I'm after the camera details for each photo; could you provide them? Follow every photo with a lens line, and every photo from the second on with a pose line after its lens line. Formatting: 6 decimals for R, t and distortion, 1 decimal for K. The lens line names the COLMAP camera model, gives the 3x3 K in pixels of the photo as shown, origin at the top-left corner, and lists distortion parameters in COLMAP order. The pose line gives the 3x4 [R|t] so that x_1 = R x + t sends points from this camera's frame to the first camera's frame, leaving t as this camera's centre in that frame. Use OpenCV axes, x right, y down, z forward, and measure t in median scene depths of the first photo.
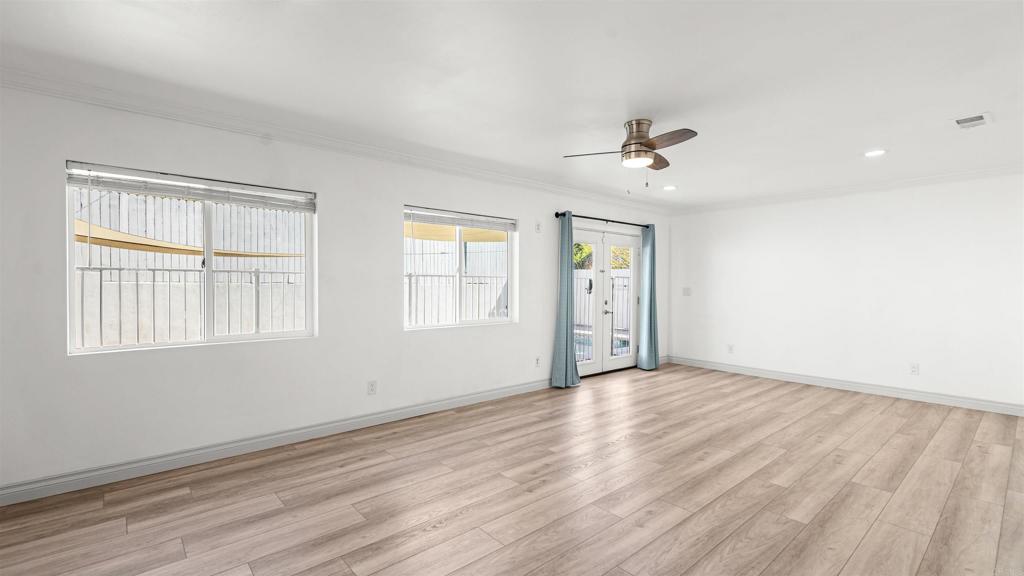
lens RADIAL K [[432.3, 0, 517.9], [0, 432.3, 287.7], [0, 0, 1]] dist [0.010431, -0.000671]
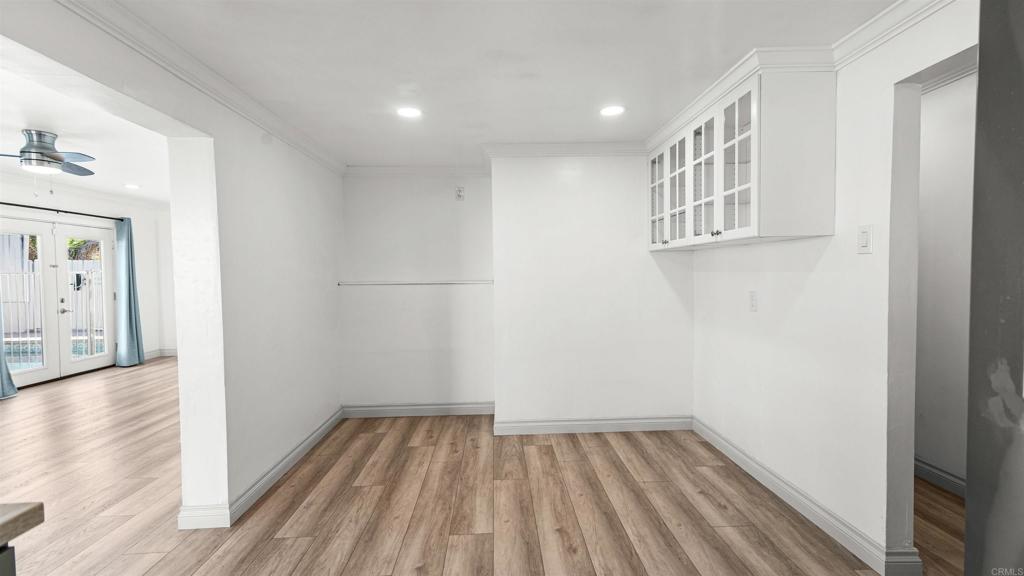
lens RADIAL K [[440.3, 0, 497.5], [0, 440.3, 286.8], [0, 0, 1]] dist [0.016831, 0.000025]
pose [[0.637643, -0.035795, 0.769500, 0.109182], [0.022074, 0.999359, 0.028196, -0.001242], [-0.770016, -0.000993, 0.638024, -0.512560]]
